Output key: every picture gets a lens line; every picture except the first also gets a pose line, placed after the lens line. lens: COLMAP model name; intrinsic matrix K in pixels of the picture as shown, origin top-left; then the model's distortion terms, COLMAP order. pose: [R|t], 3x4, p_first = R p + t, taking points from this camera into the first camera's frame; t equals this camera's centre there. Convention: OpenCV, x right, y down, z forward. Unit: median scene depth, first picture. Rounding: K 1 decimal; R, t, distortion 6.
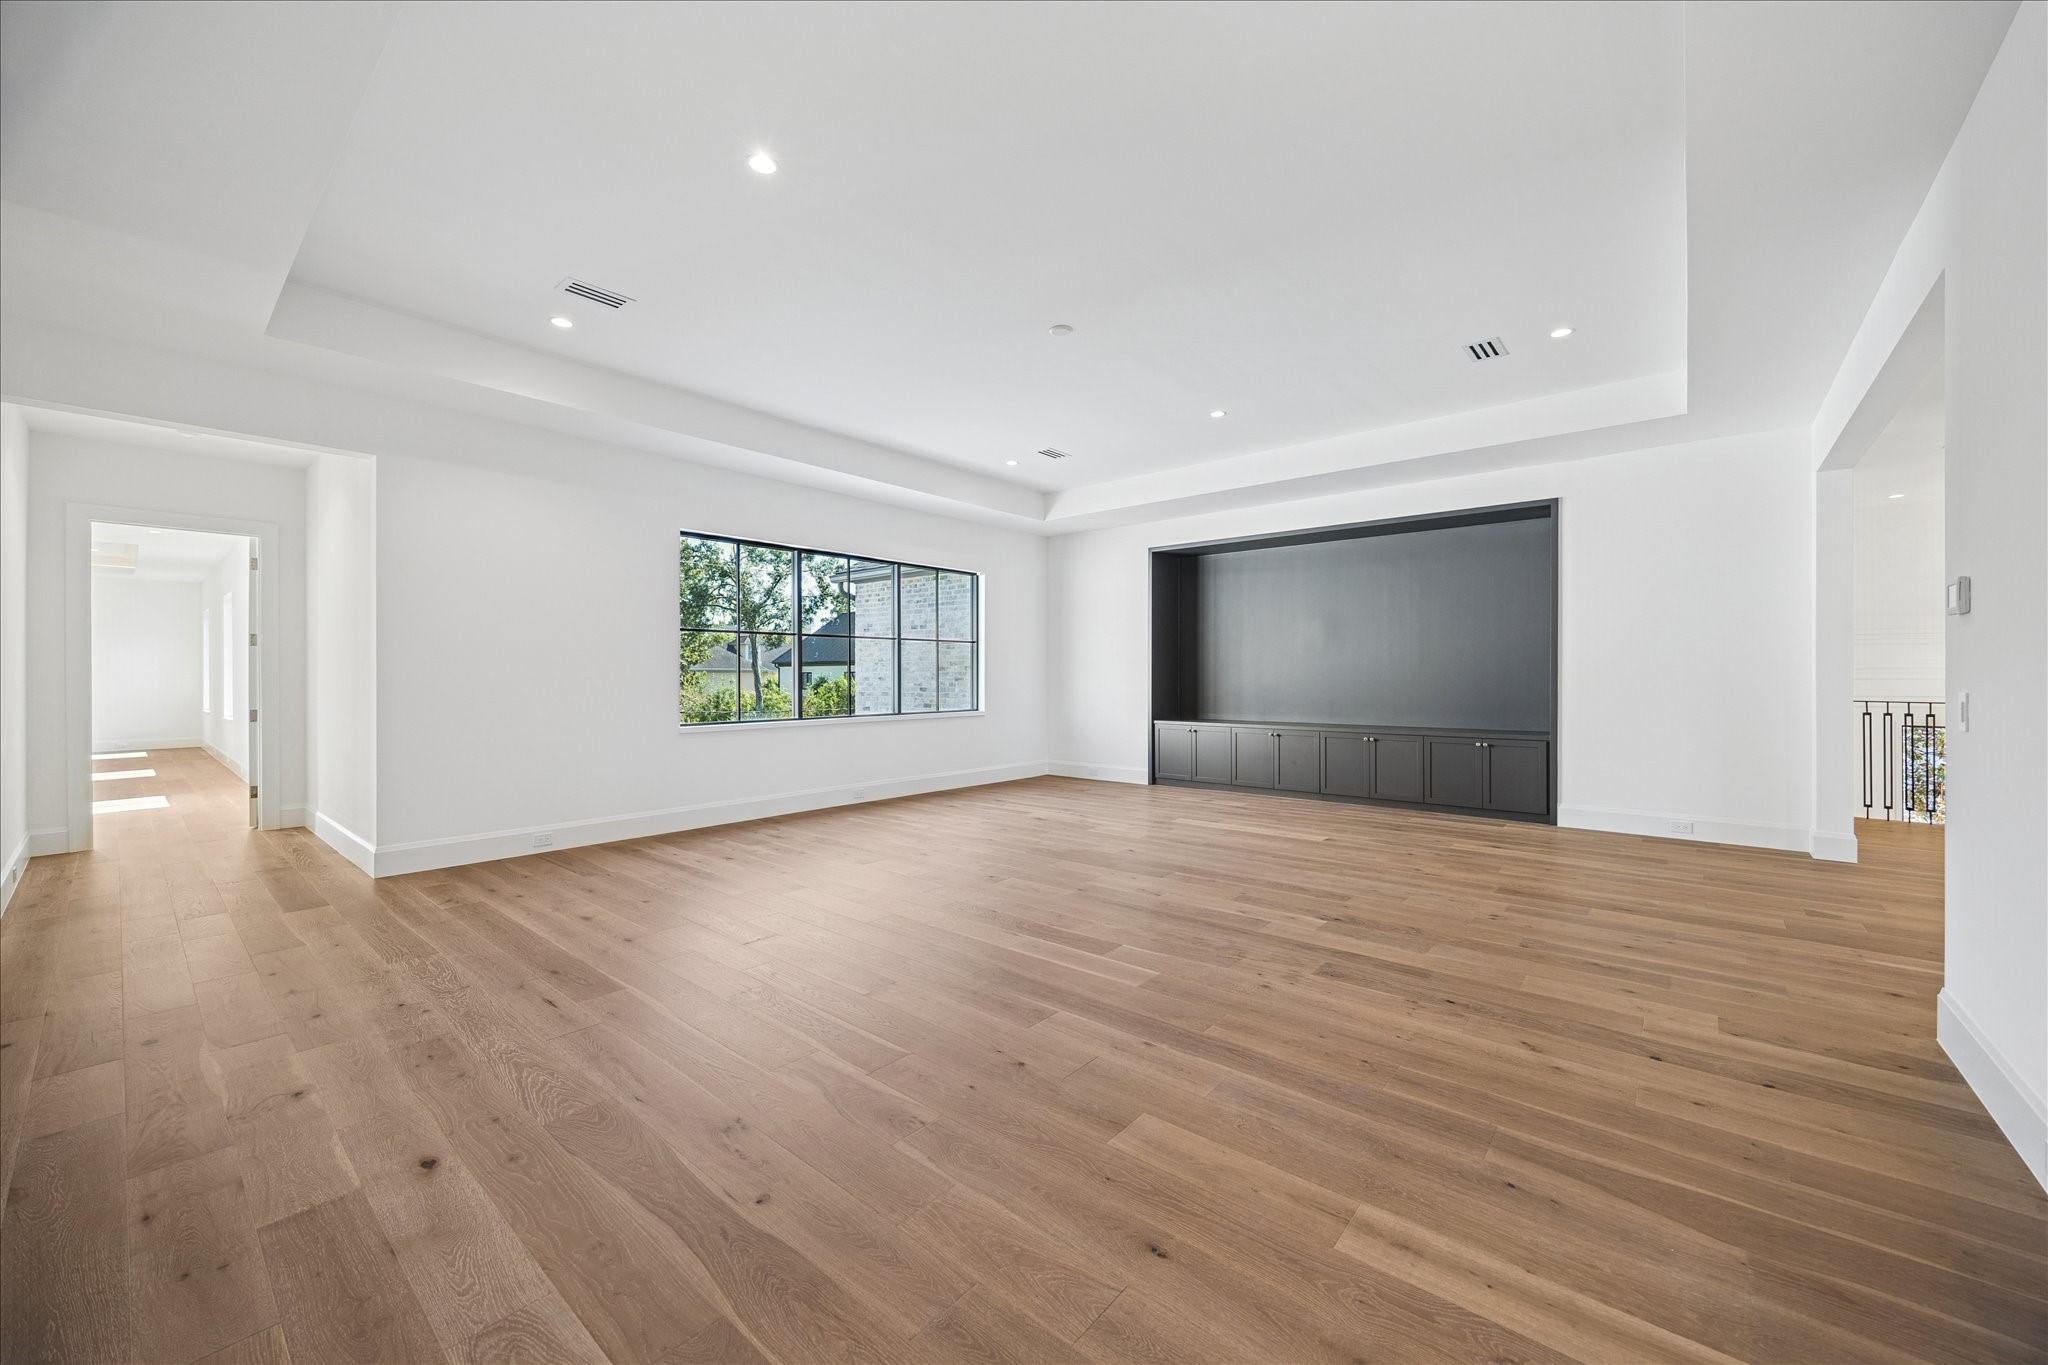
lens RADIAL K [[789.2, 0, 1033.1], [0, 789.2, 676.1], [0, 0, 1]] dist [-0.001768, -0.000483]
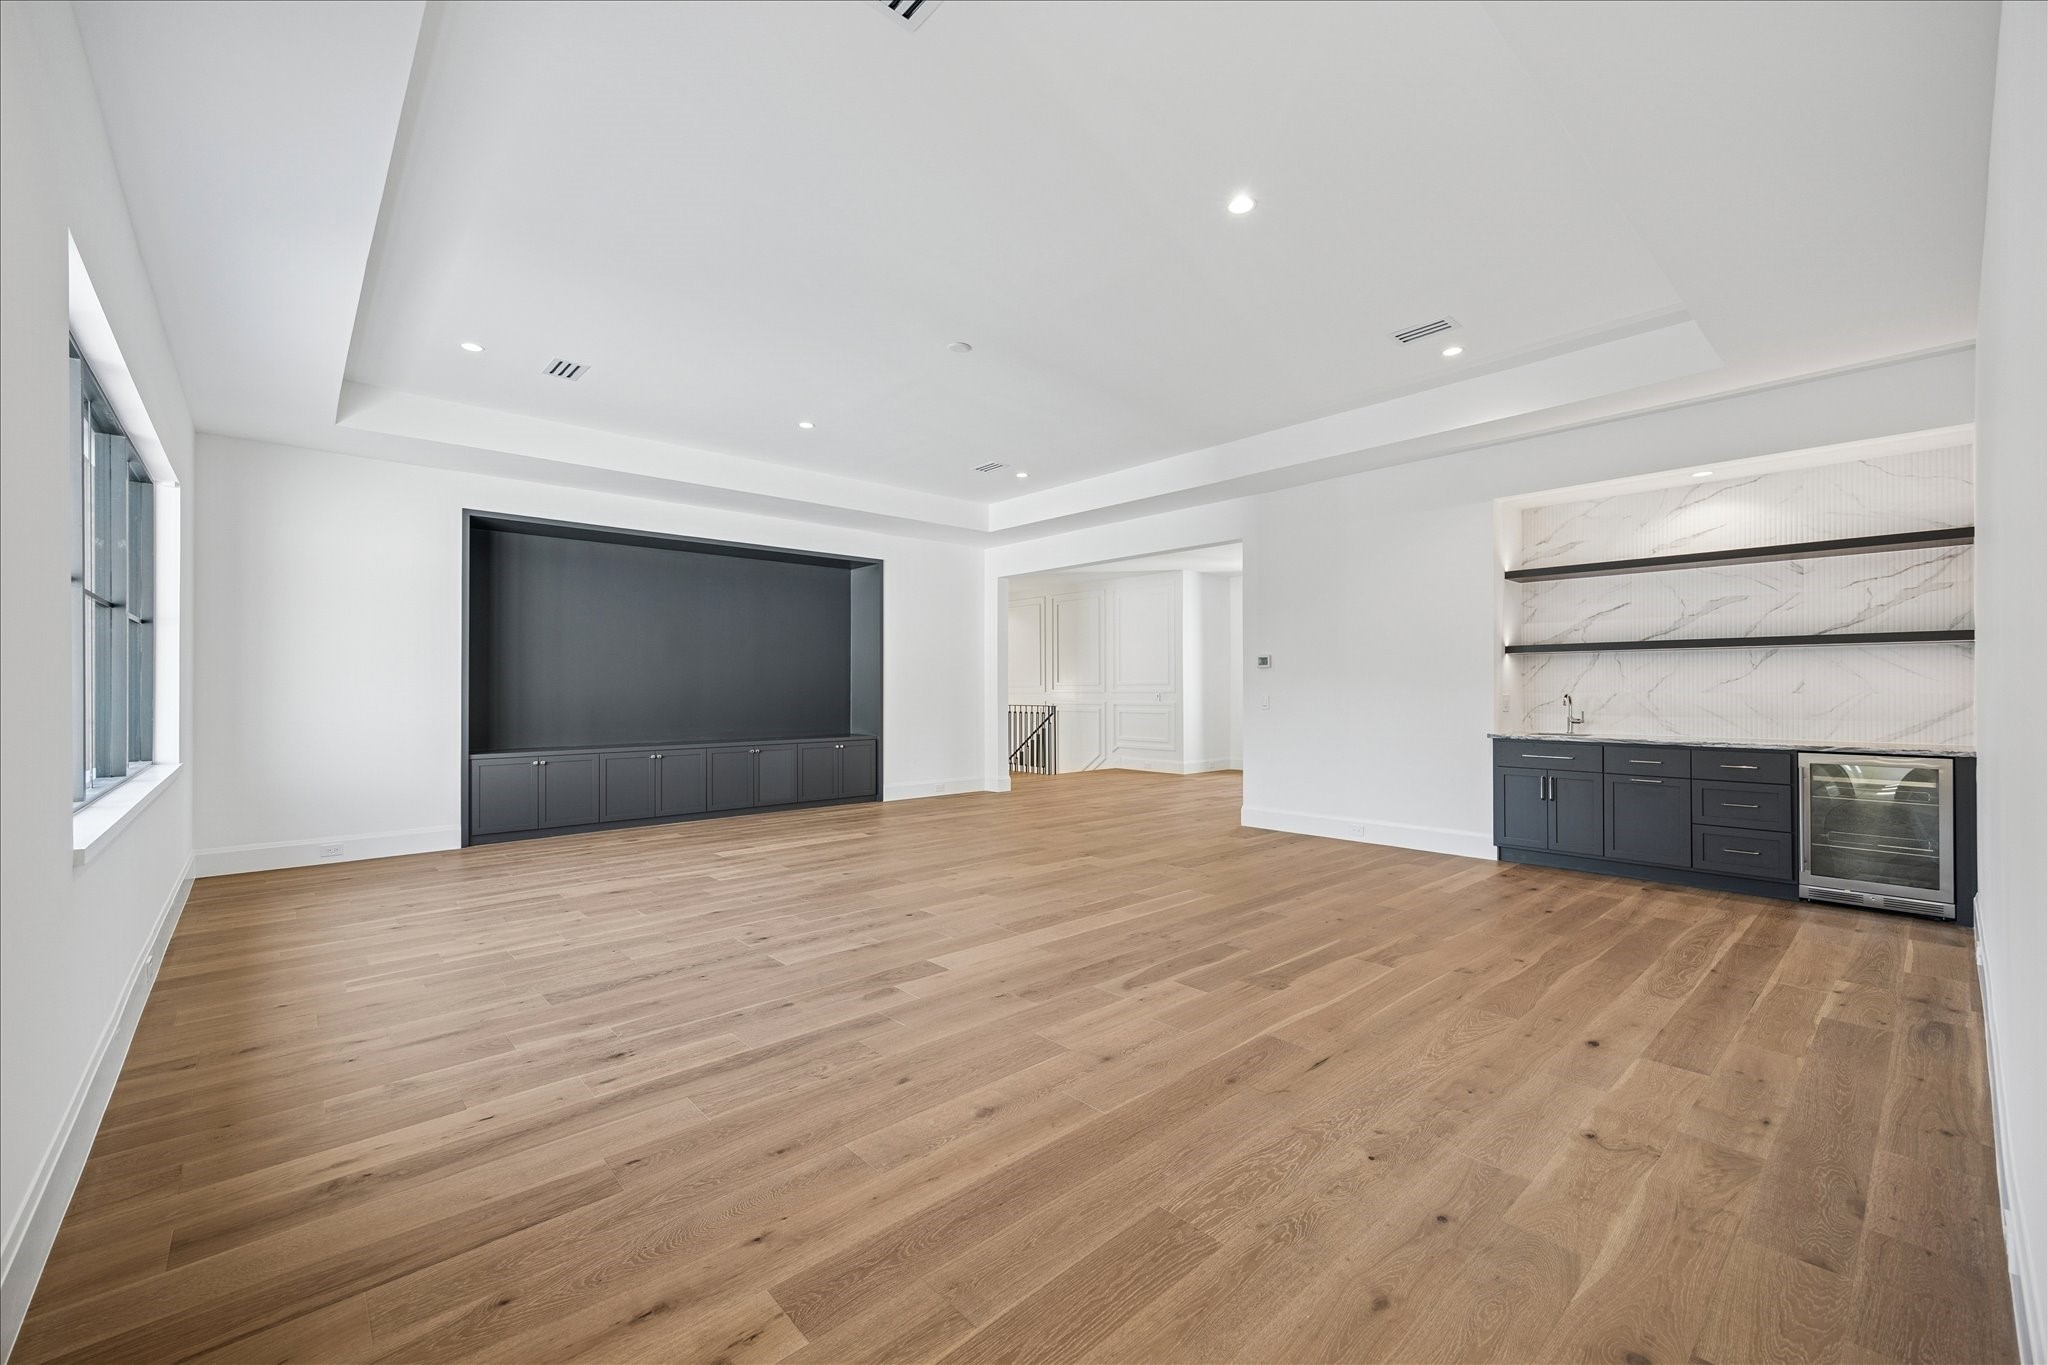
lens RADIAL K [[841.8, 0, 1035.3], [0, 841.8, 686.9], [0, 0, 1]] dist [0.002849, -0.000013]
pose [[0.117593, 0.006502, 0.993041, -1.477341], [0.004153, 0.999967, -0.007039, 0.008479], [-0.993053, 0.004952, 0.117562, 1.132264]]
